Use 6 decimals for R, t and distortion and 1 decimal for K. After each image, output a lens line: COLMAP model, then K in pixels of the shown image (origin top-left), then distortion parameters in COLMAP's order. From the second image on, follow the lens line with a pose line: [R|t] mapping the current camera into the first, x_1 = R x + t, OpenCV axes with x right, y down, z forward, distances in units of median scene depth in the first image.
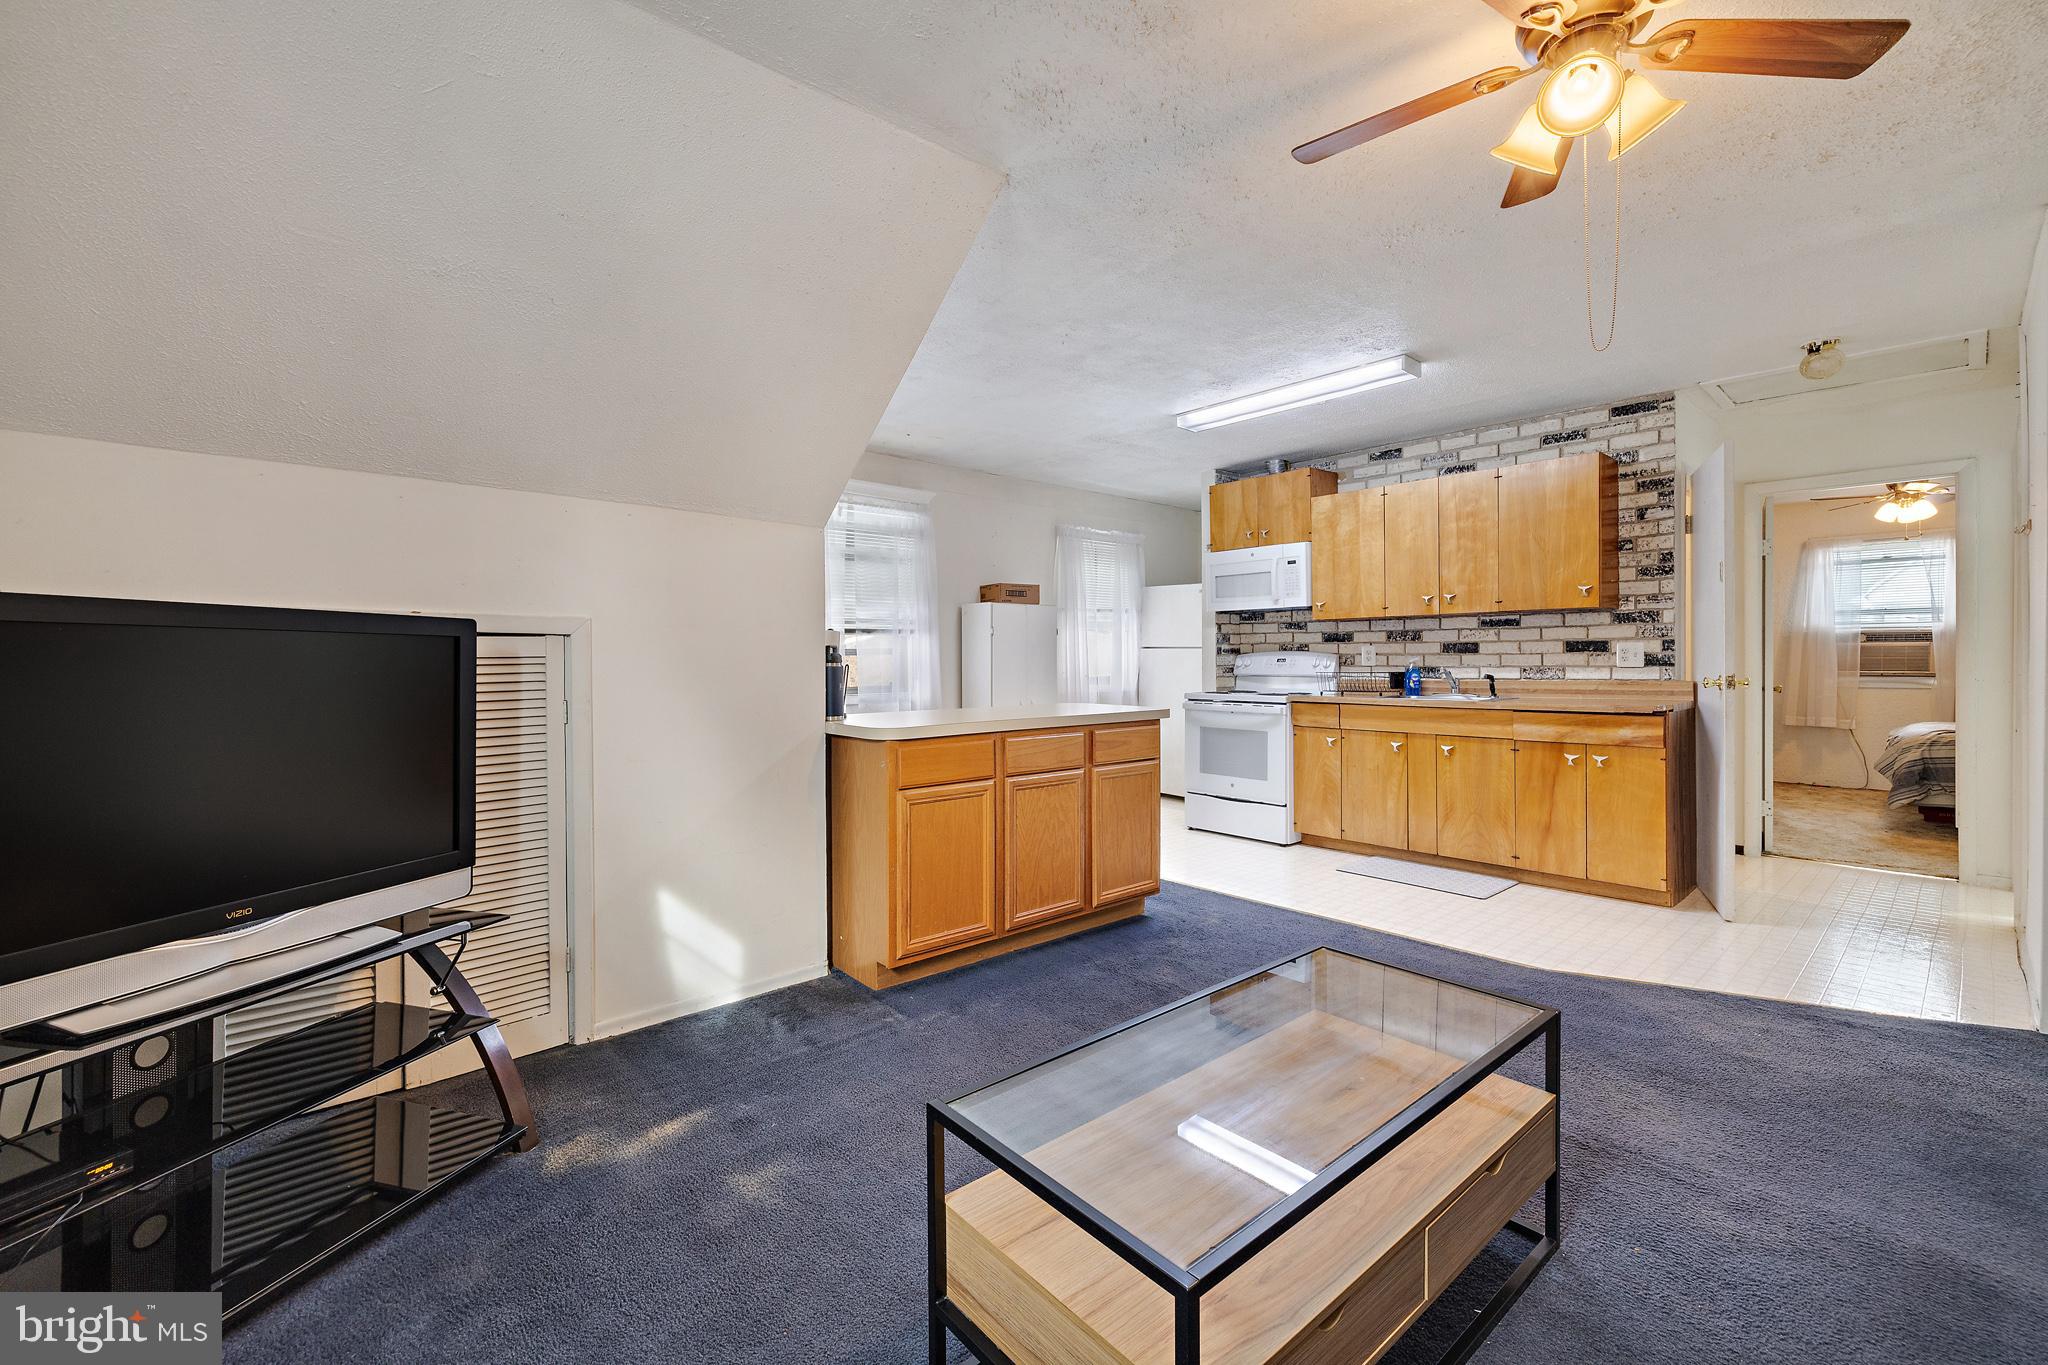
lens RADIAL K [[858.9, 0, 1017.3], [0, 858.9, 665.6], [0, 0, 1]] dist [0.000717, -0.000979]
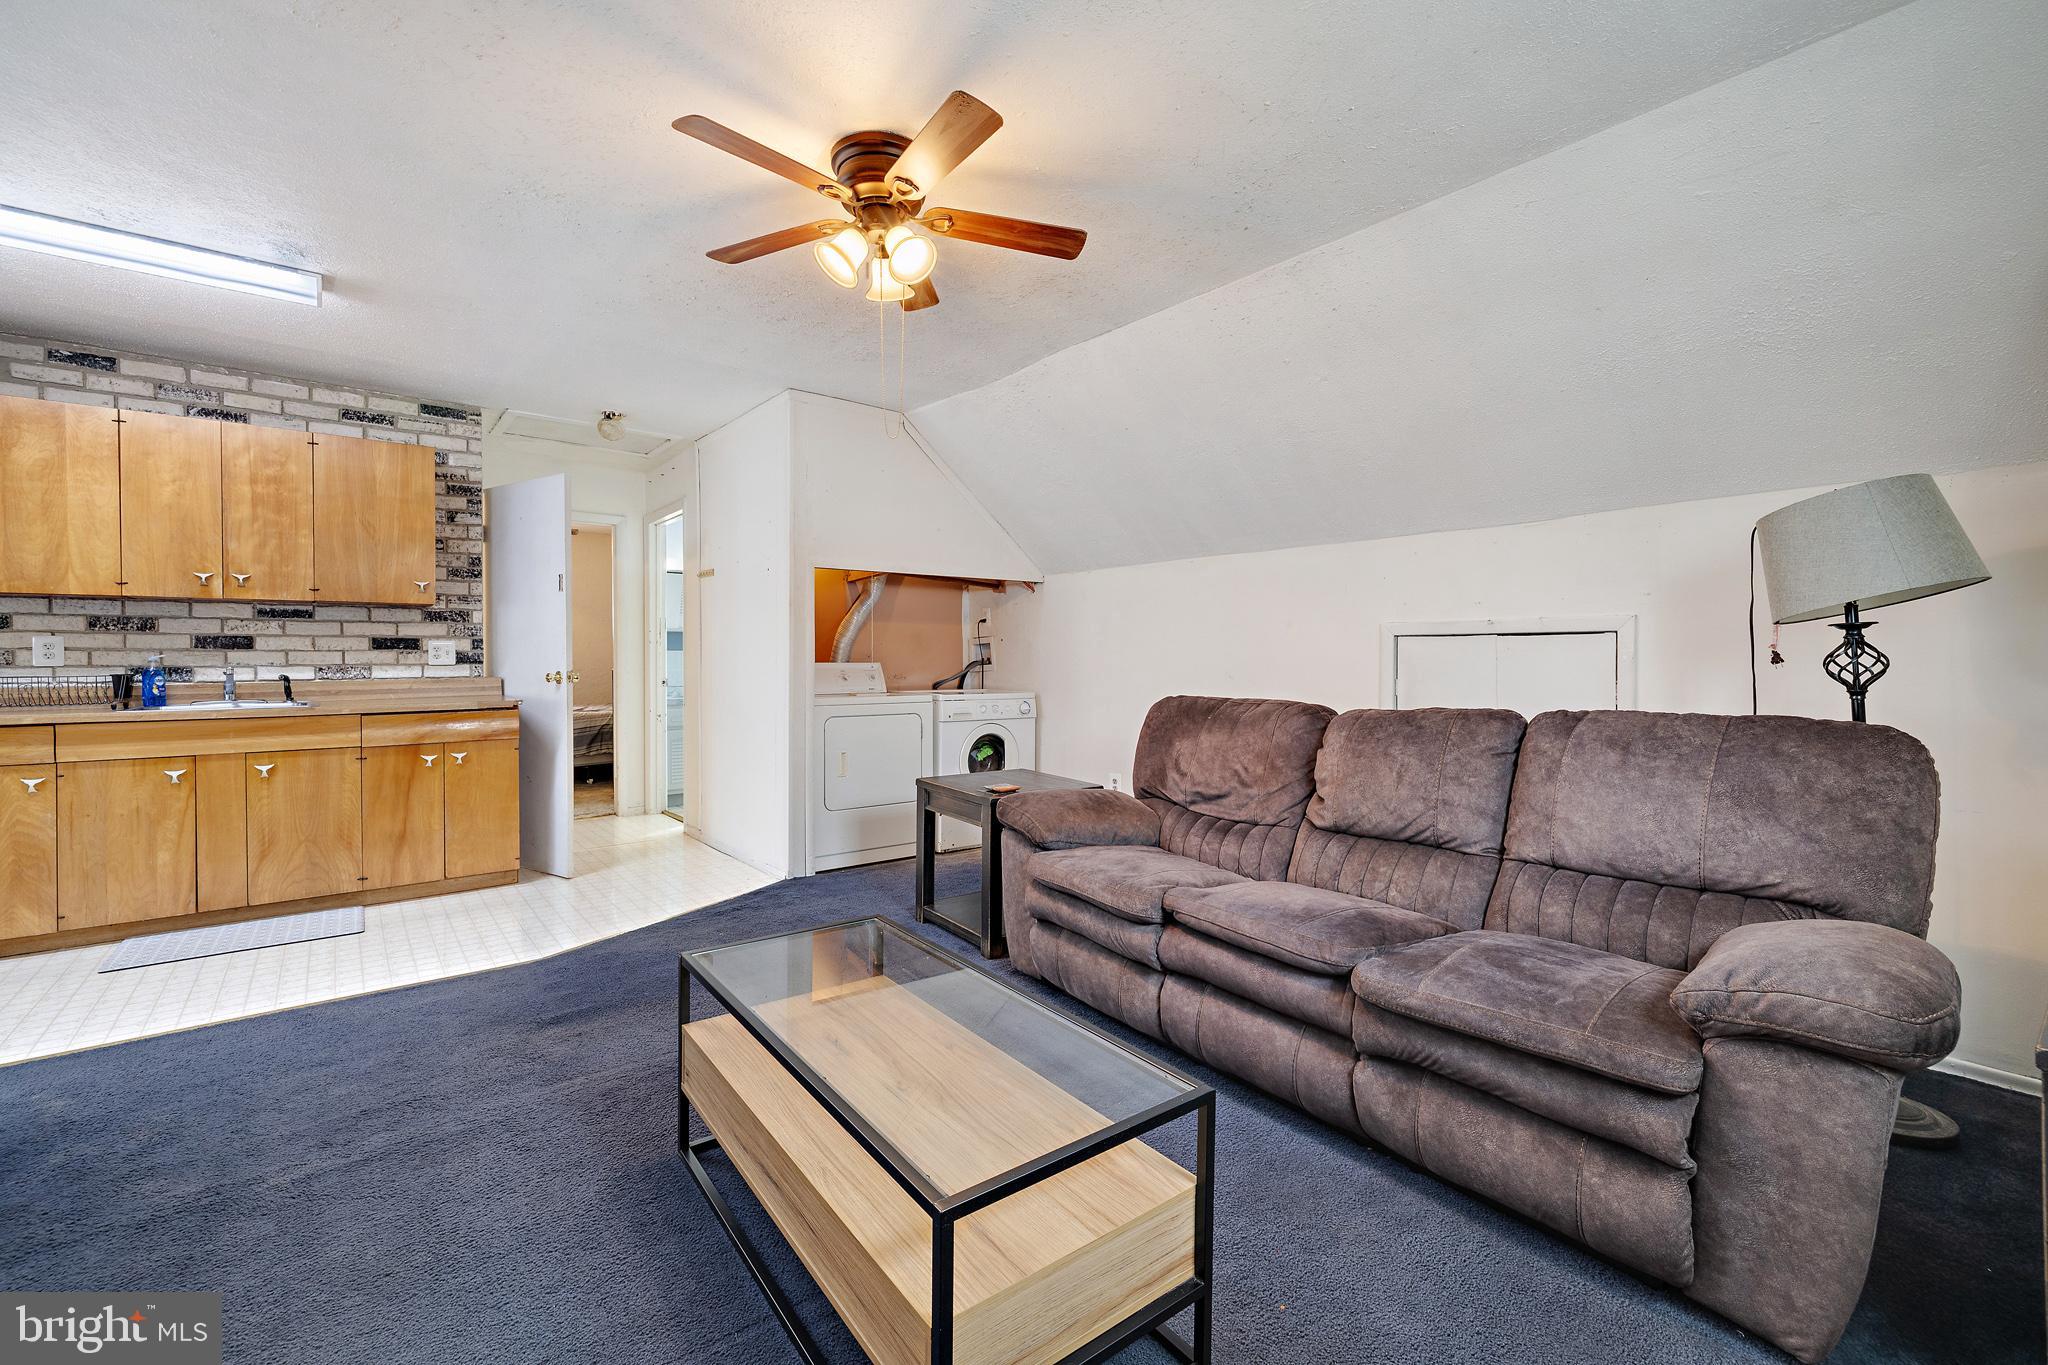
lens RADIAL K [[858.9, 0, 1017.3], [0, 858.9, 665.6], [0, 0, 1]] dist [0.000717, -0.000979]
pose [[0.049258, -0.007424, 0.998758, -0.249507], [0.005996, 0.999957, 0.007137, -0.000596], [-0.998768, 0.005637, 0.049301, 0.248423]]
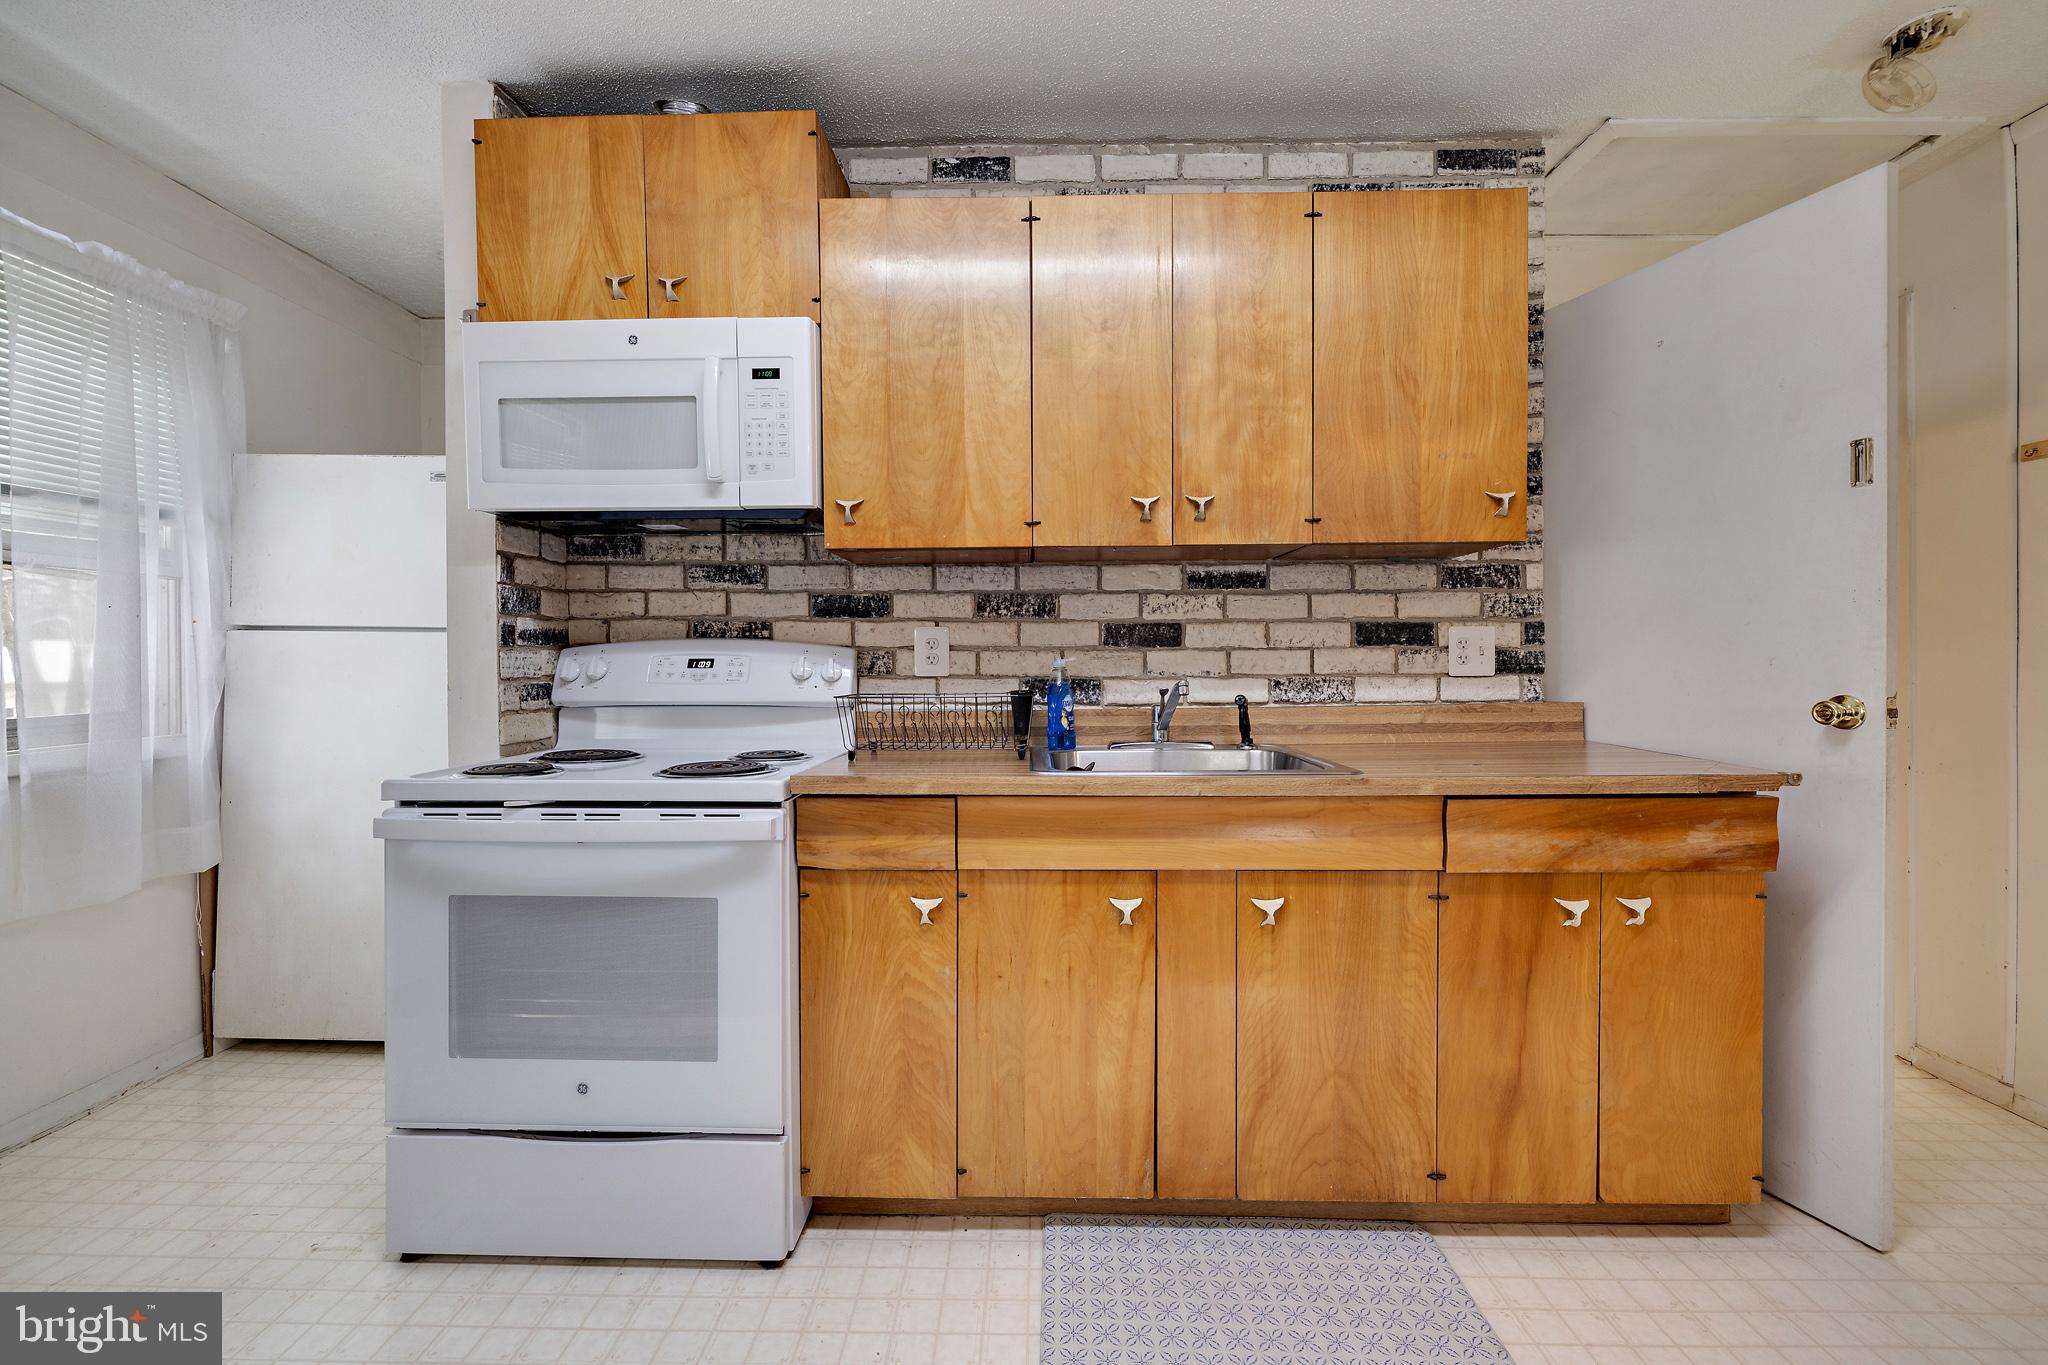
lens RADIAL K [[858.9, 0, 1017.3], [0, 858.9, 665.6], [0, 0, 1]] dist [0.000717, -0.000979]
pose [[0.675079, -0.004500, 0.737732, 0.154339], [0.005723, 0.999983, 0.000863, -0.005785], [-0.737724, 0.003639, 0.675093, 0.793075]]
